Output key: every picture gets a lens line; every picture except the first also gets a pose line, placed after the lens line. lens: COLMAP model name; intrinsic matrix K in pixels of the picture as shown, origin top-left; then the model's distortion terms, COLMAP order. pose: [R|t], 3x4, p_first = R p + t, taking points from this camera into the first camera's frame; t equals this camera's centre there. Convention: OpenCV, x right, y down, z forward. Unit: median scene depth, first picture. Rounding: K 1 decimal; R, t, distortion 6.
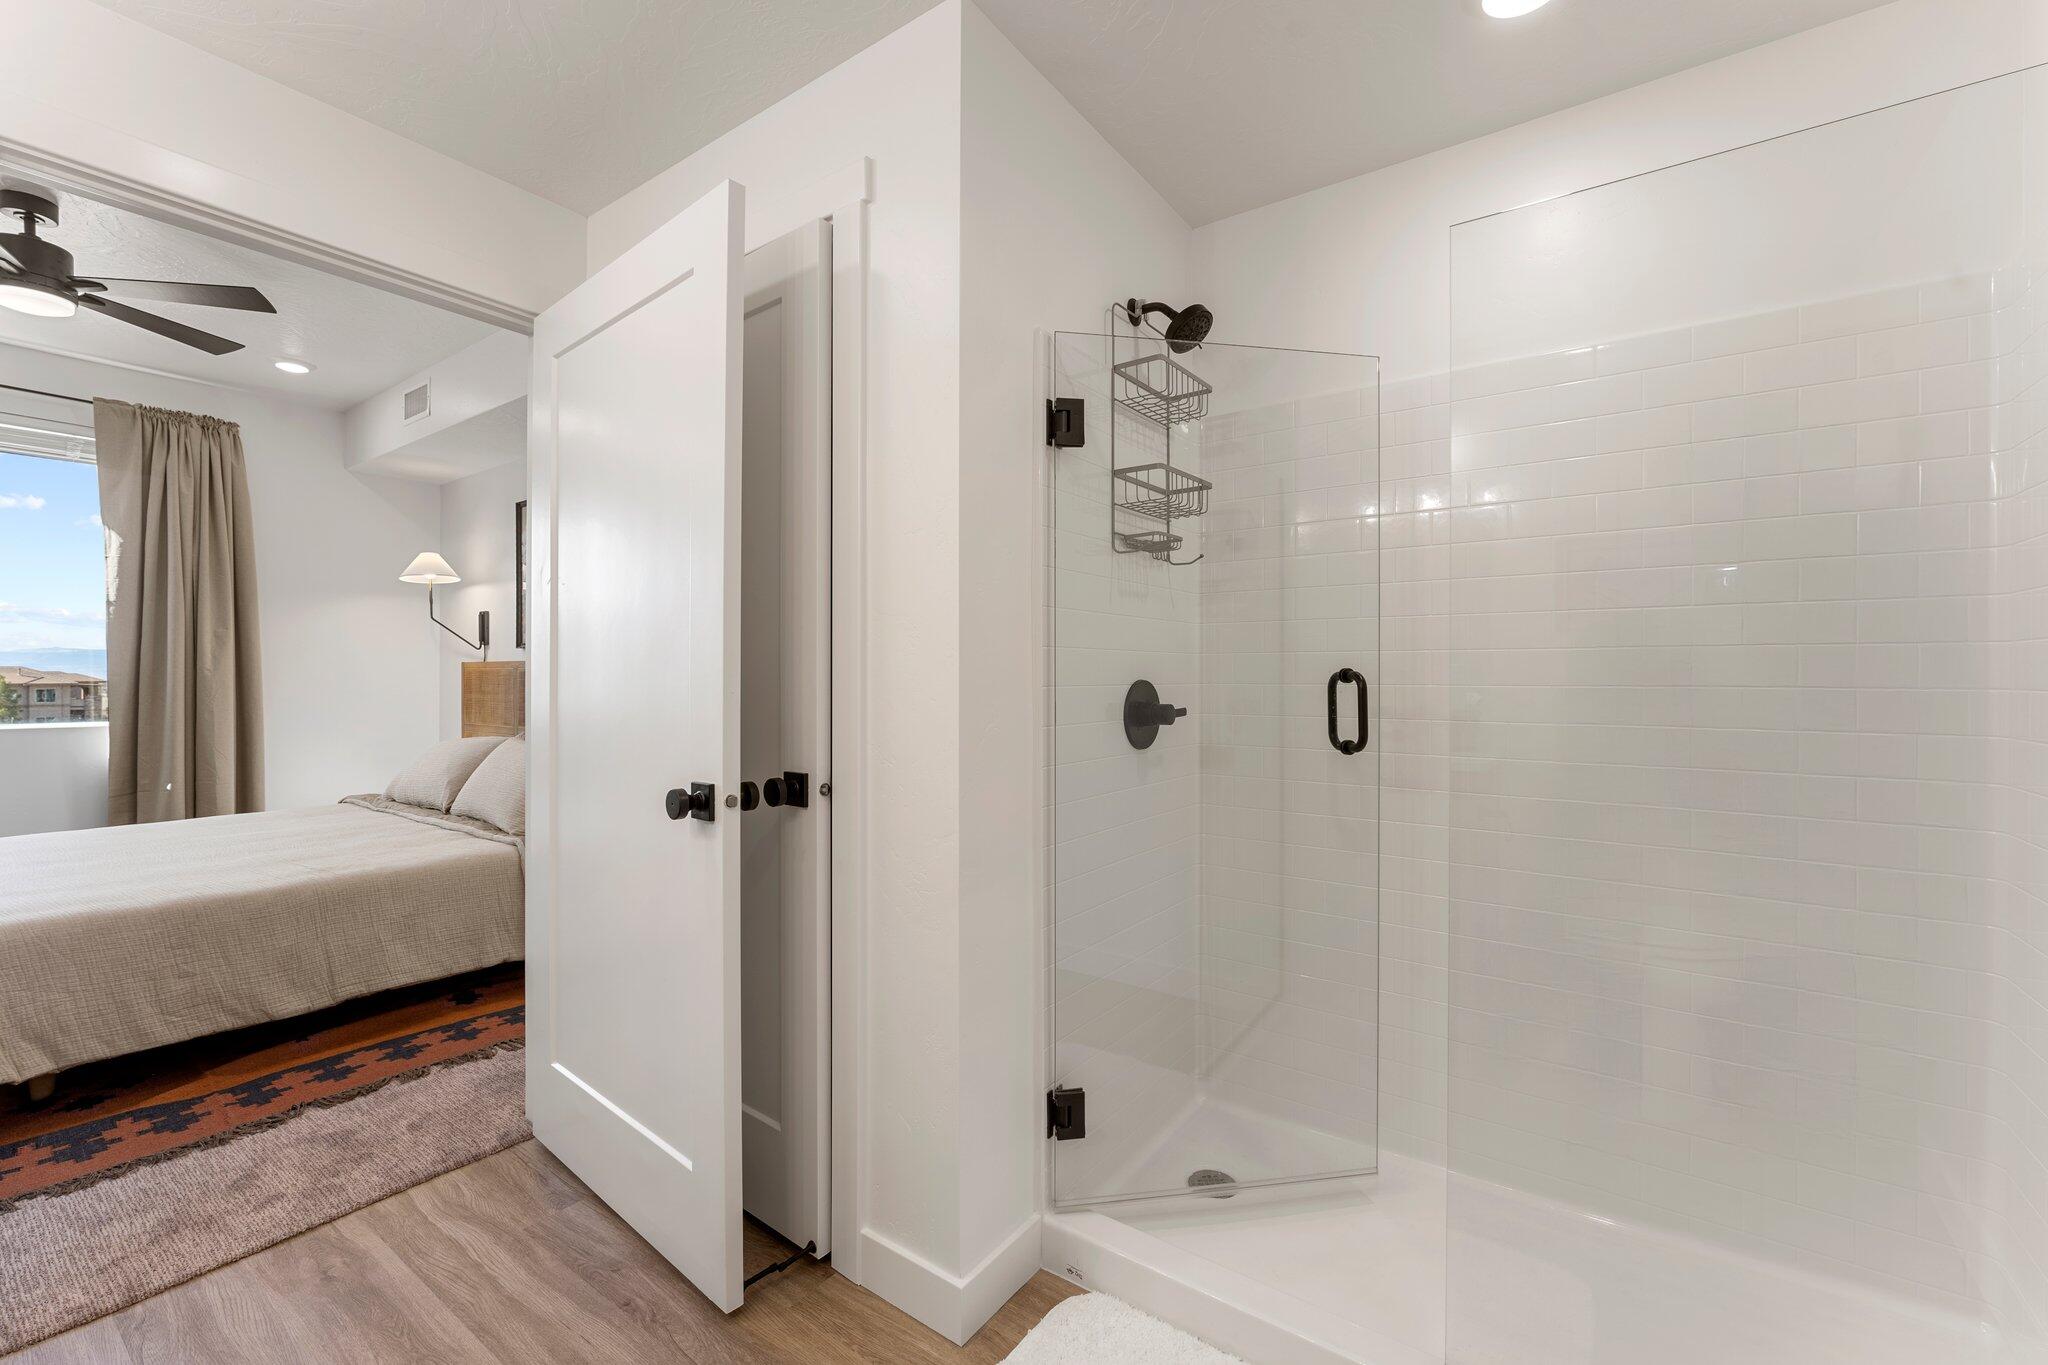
lens RADIAL K [[801.3, 0, 1025.8], [0, 801.3, 667.2], [0, 0, 1]] dist [-0.008882, -0.000376]
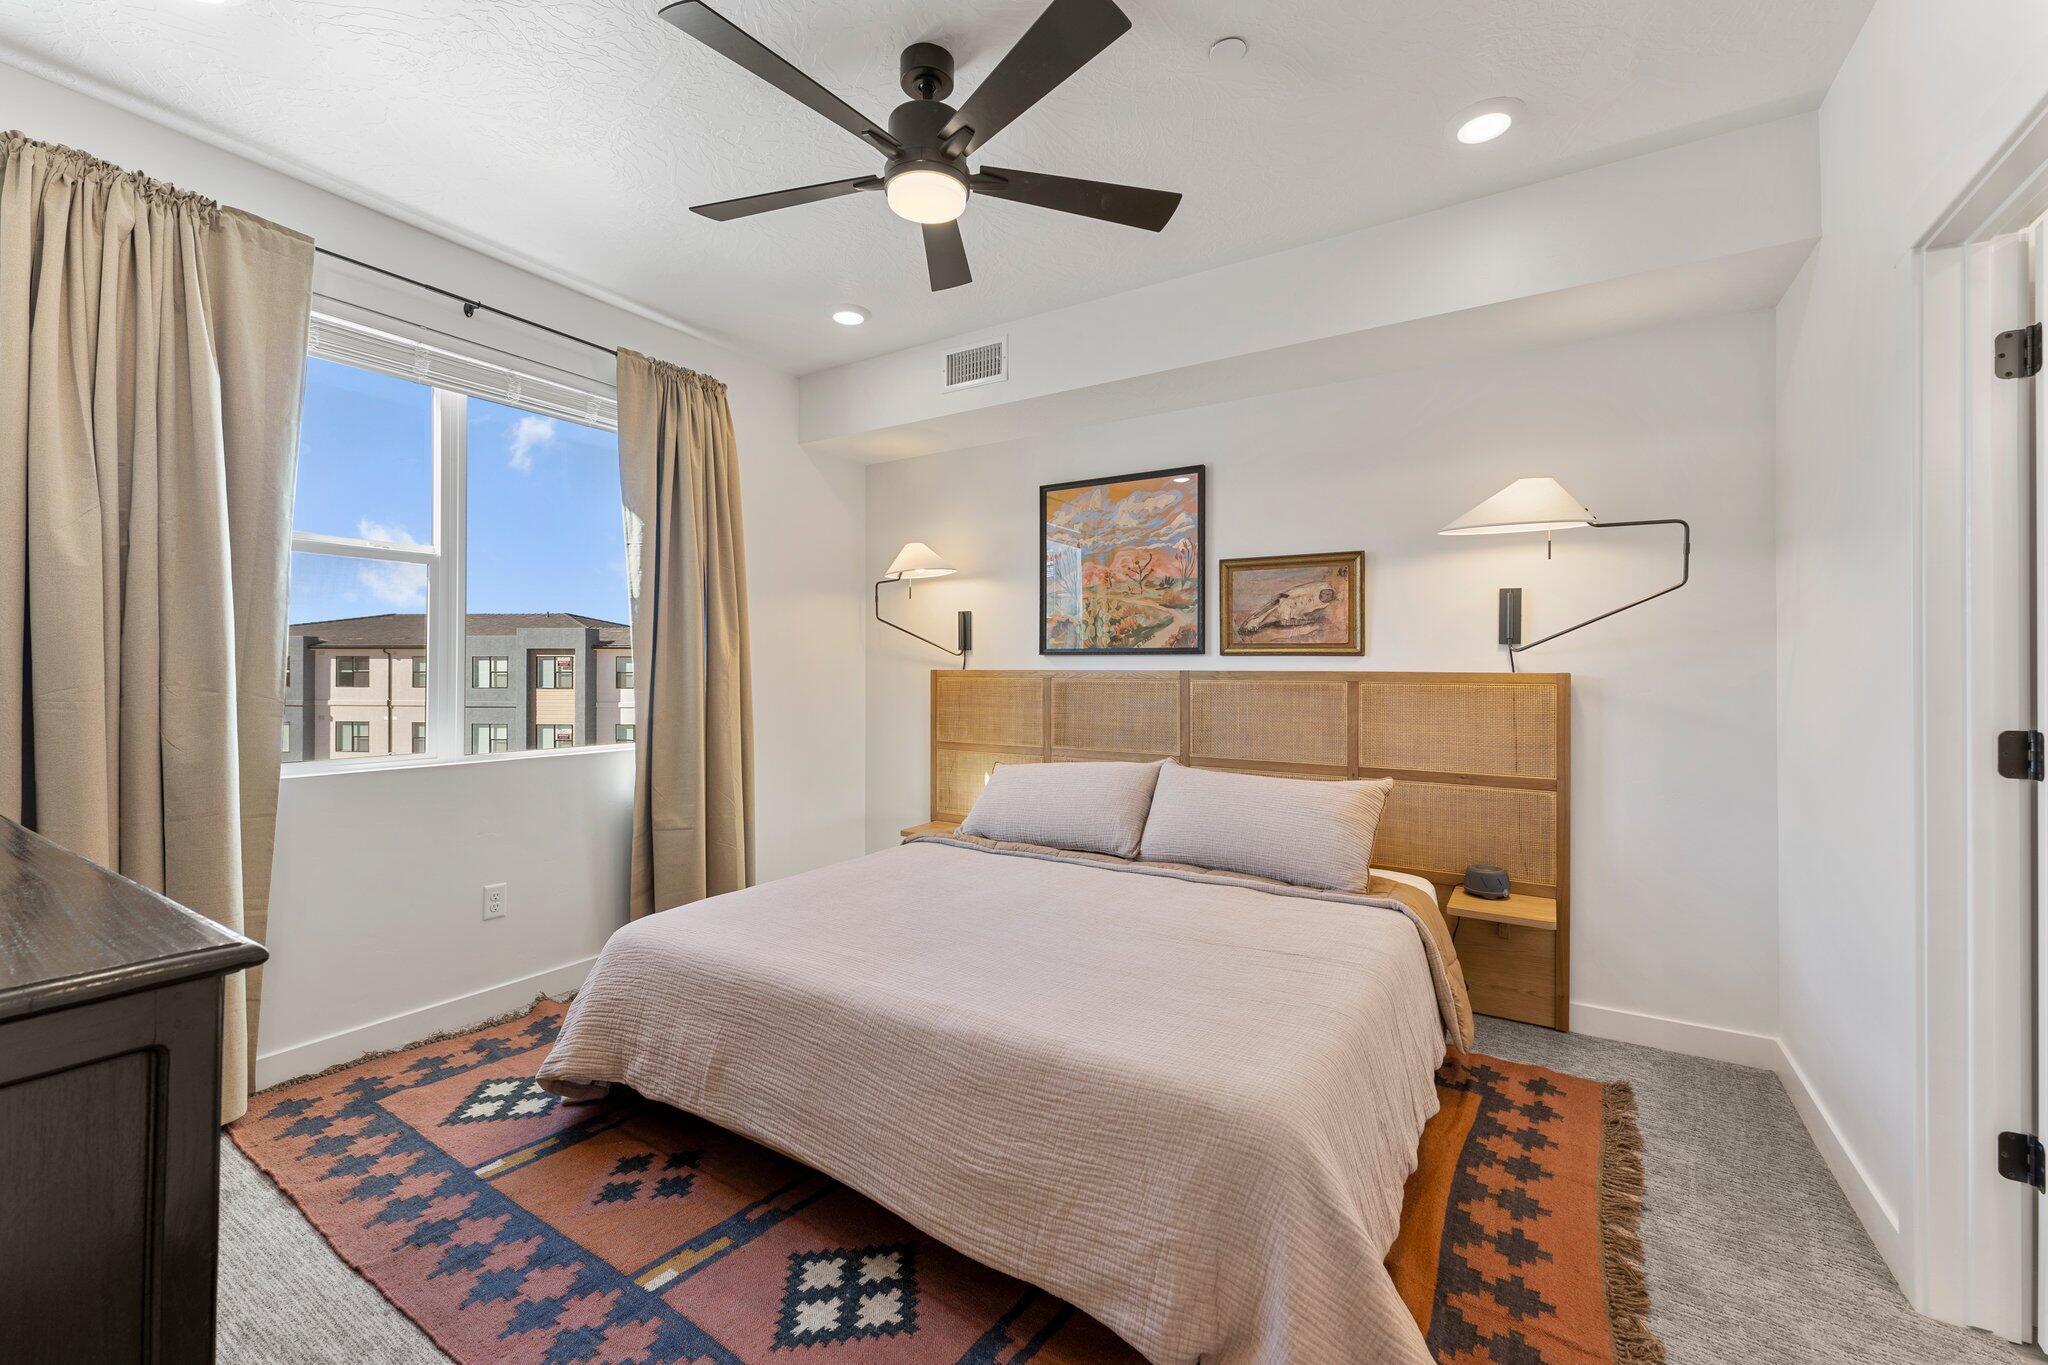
lens RADIAL K [[801.3, 0, 1030.5], [0, 801.3, 672.5], [0, 0, 1]] dist [-0.008882, -0.000376]
pose [[0.999714, -0.009685, 0.021877, -0.767269], [0.009743, 0.999949, -0.002585, -0.002614], [-0.021851, 0.002797, 0.999757, 0.173692]]
